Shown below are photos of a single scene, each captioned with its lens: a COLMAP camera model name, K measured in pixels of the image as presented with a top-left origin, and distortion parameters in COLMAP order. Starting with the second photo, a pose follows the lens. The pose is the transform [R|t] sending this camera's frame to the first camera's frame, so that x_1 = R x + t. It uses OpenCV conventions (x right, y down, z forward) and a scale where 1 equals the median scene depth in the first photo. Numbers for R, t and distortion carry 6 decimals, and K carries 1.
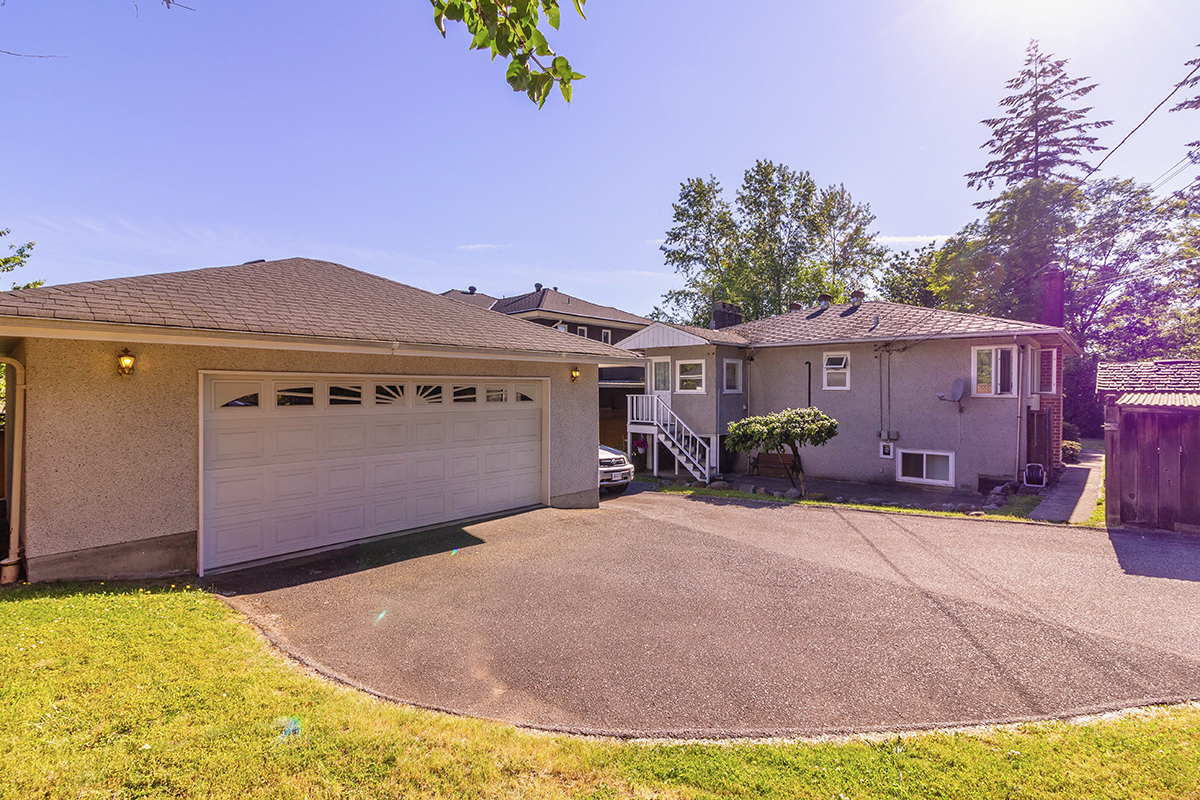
lens RADIAL K [[568.2, 0, 601.7], [0, 568.2, 394.6], [0, 0, 1]] dist [0.003302, -0.002641]
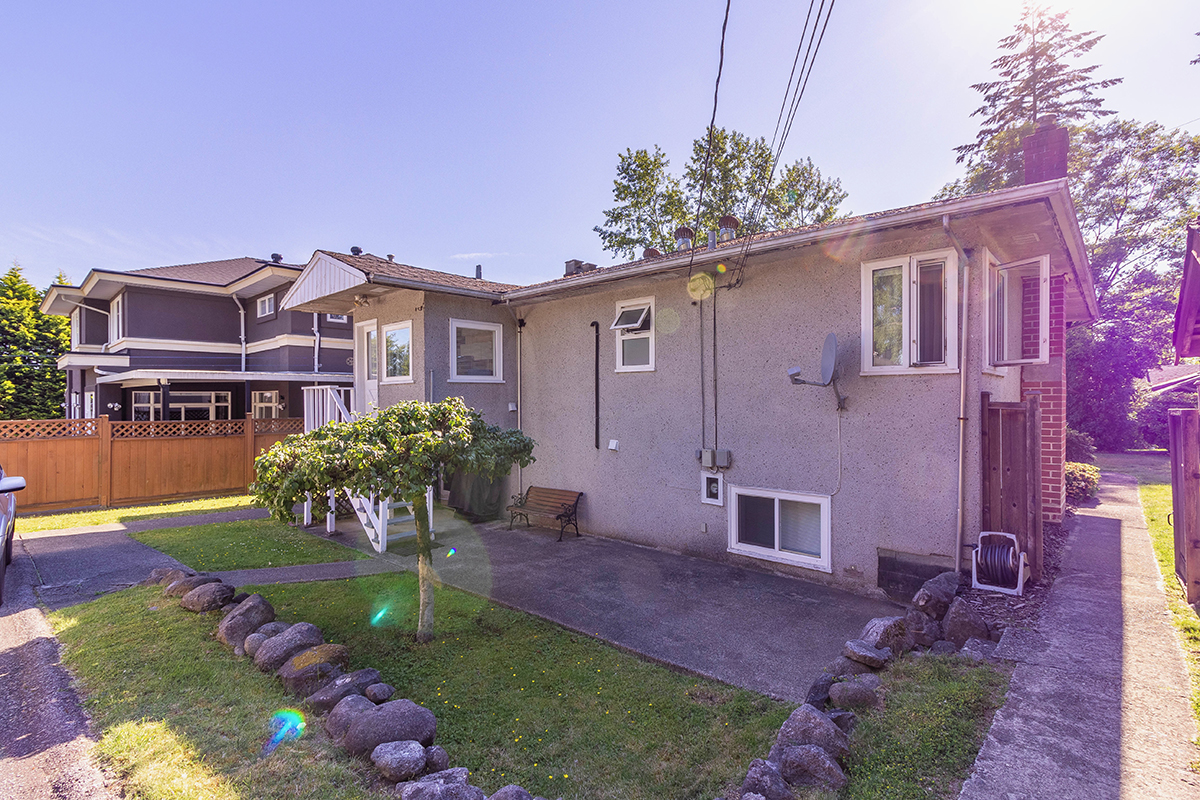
lens RADIAL K [[568.2, 0, 597.2], [0, 568.2, 403.6], [0, 0, 1]] dist [0.003302, -0.002641]
pose [[0.999940, -0.006107, -0.009083, 0.109300], [0.006098, 0.999981, -0.001009, 0.006240], [0.009089, 0.000953, 0.999958, 0.134618]]
